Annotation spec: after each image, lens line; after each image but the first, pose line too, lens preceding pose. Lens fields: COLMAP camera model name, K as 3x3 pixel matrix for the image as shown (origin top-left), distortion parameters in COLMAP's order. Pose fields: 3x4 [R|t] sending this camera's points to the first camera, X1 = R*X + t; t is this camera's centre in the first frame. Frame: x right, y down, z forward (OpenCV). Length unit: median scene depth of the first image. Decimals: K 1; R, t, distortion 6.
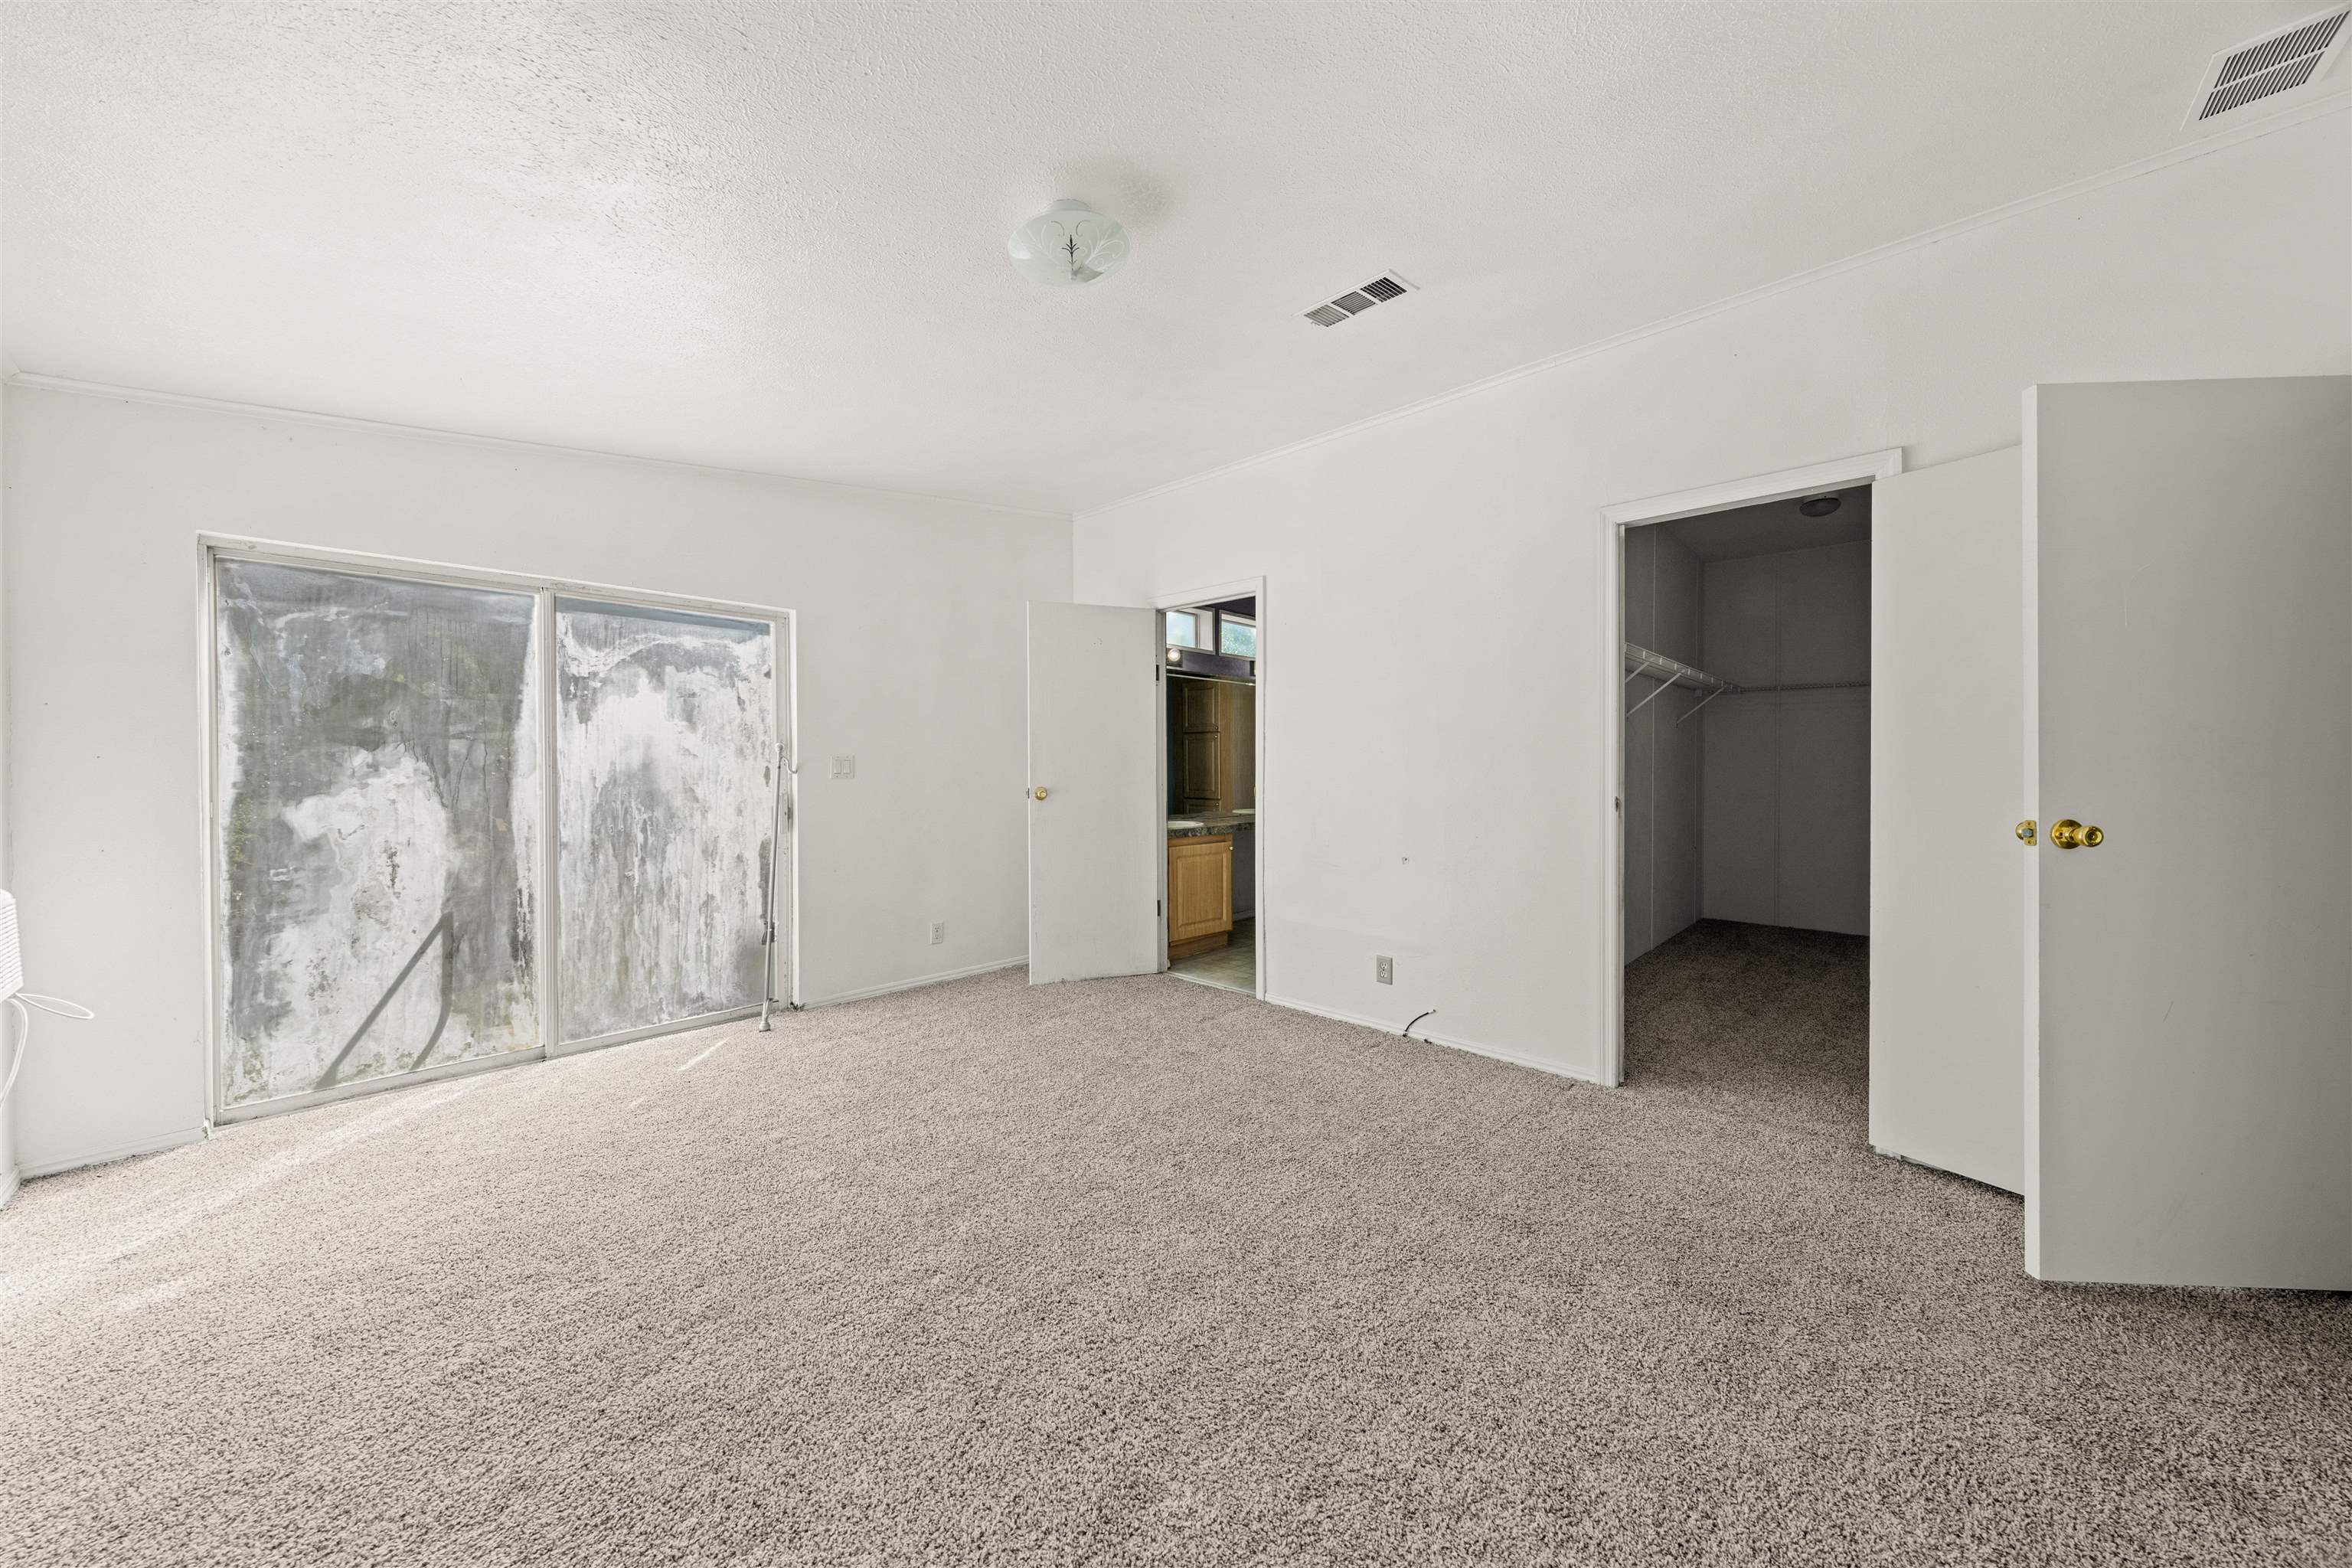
lens RADIAL K [[806.1, 0, 1180.0], [0, 806.1, 776.0], [0, 0, 1]] dist [-0.000545, -0.000054]
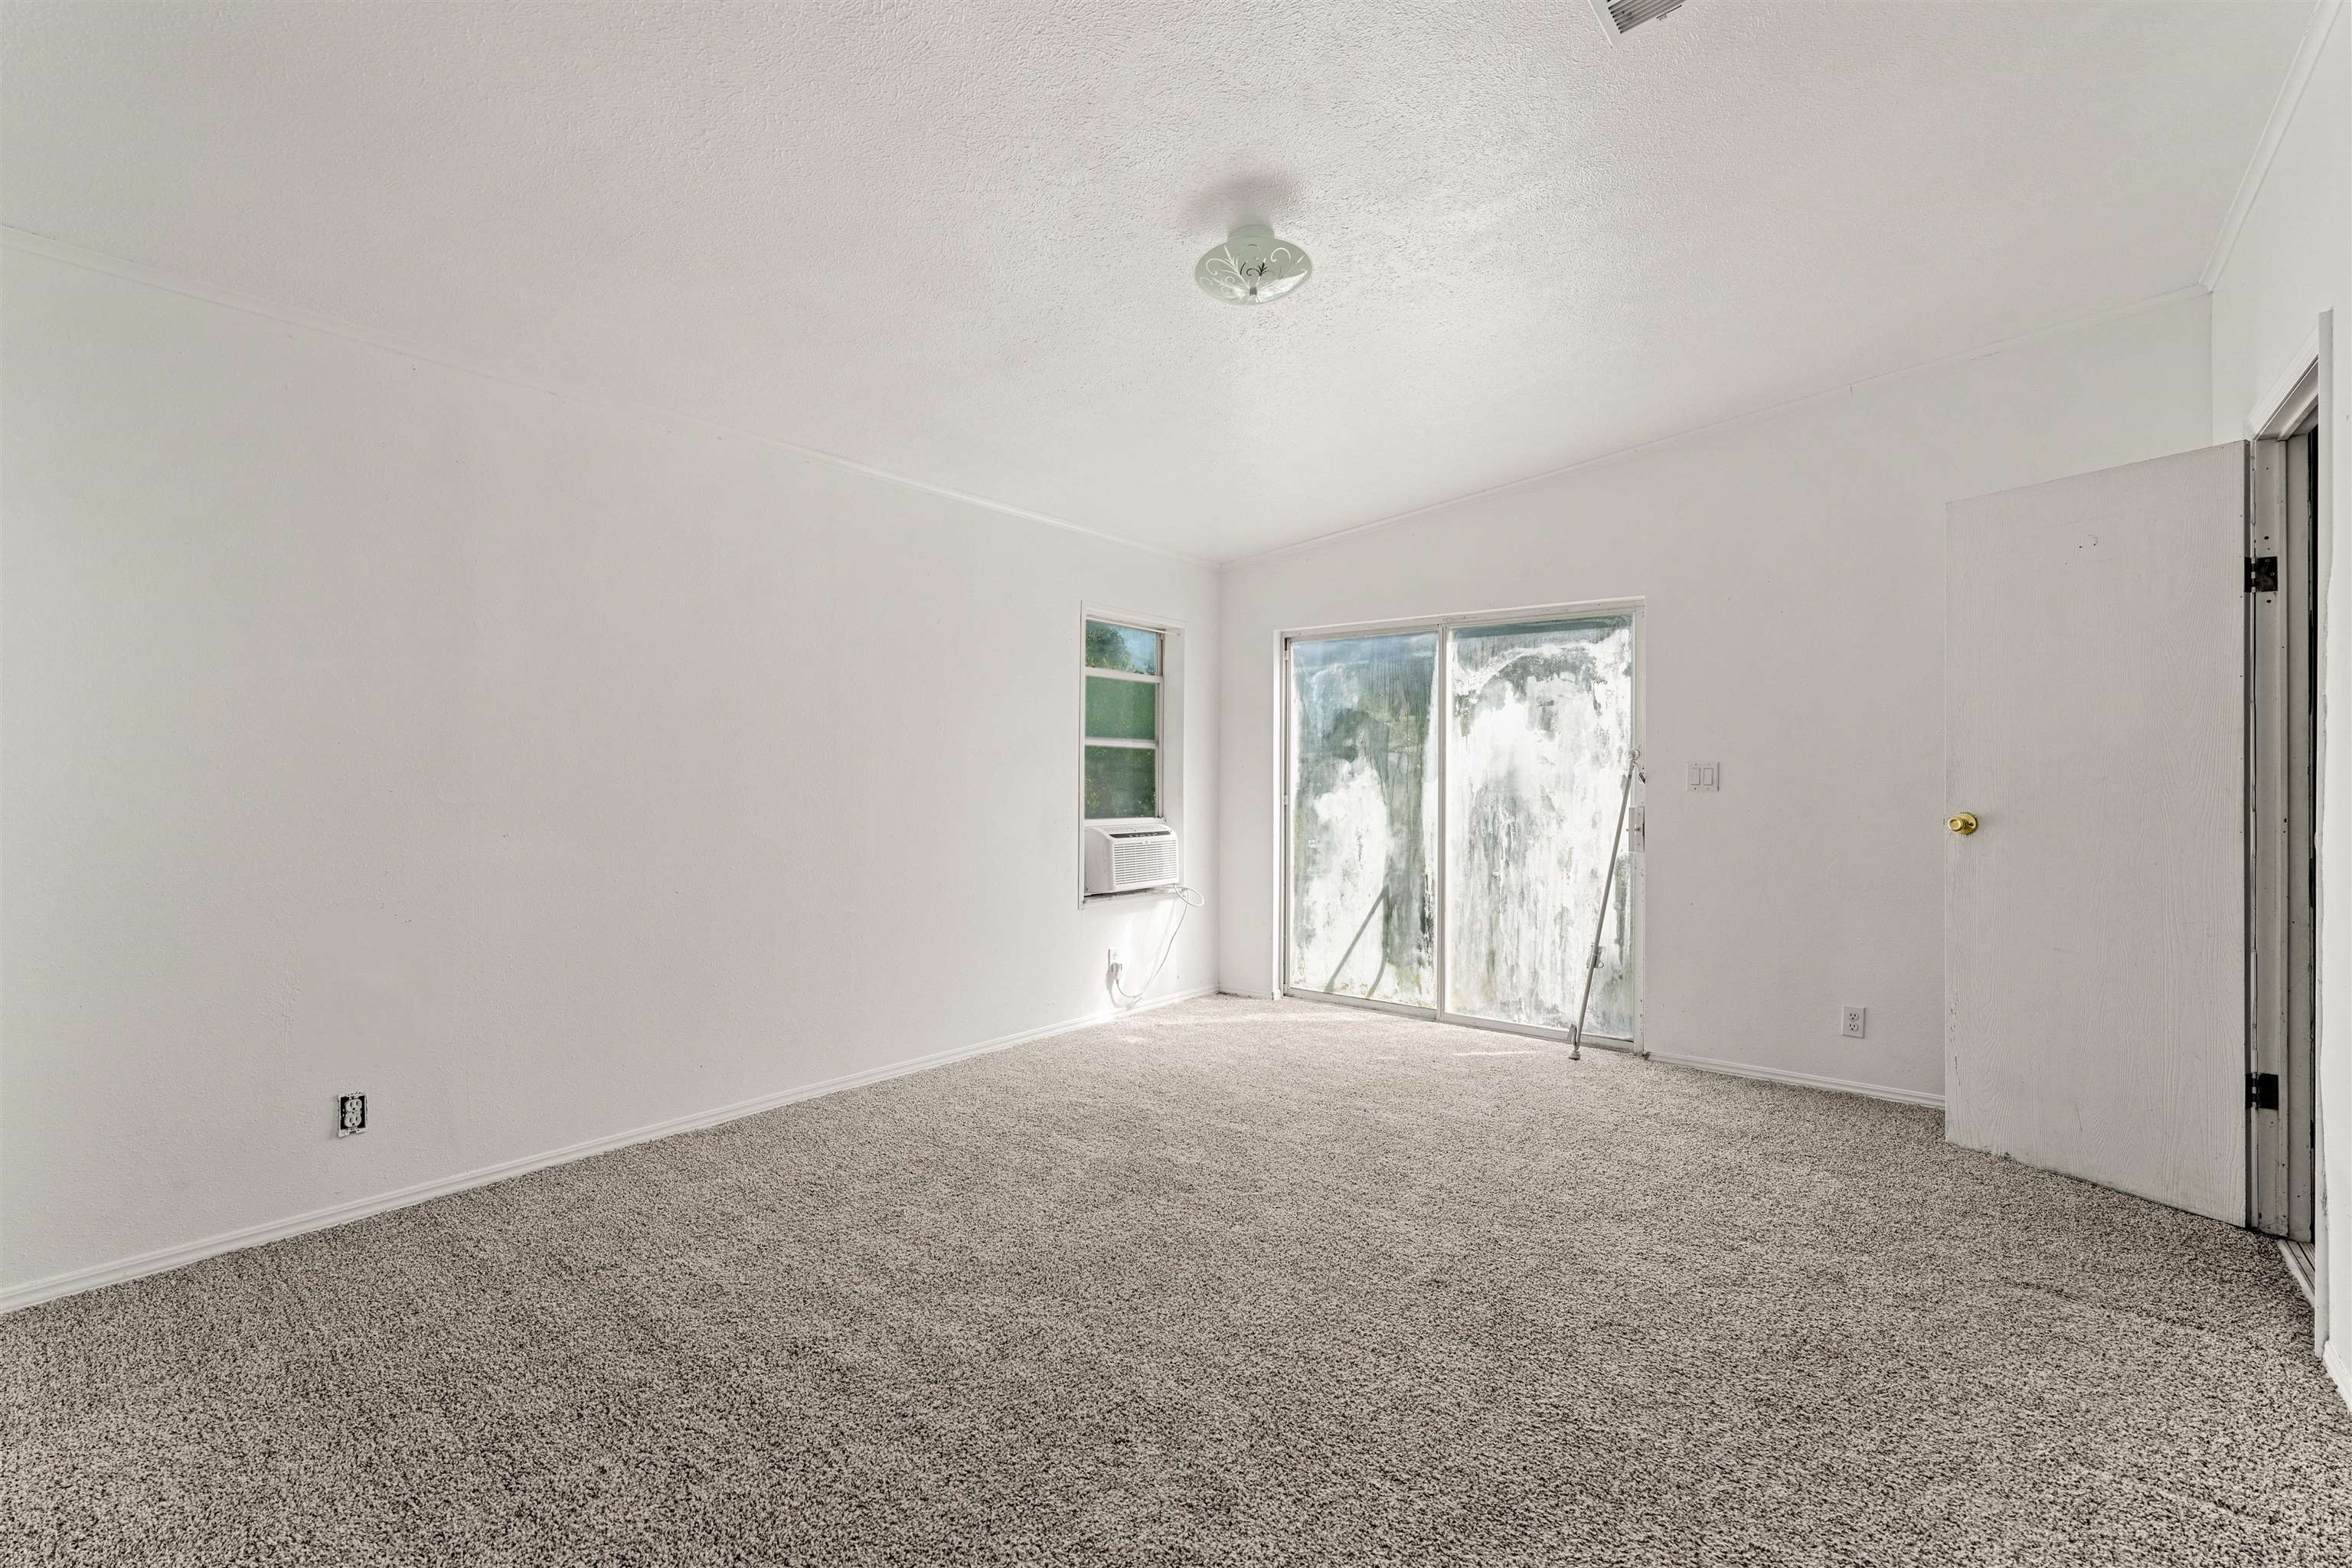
lens RADIAL K [[1063.4, 0, 1179.2], [0, 1063.4, 773.0], [0, 0, 1]] dist [0.000363, 0.000025]
pose [[0.097380, 0.002858, -0.995243, 0.706843], [-0.017127, 0.999853, 0.001196, -0.008194], [0.995100, 0.016929, 0.097415, 0.448628]]
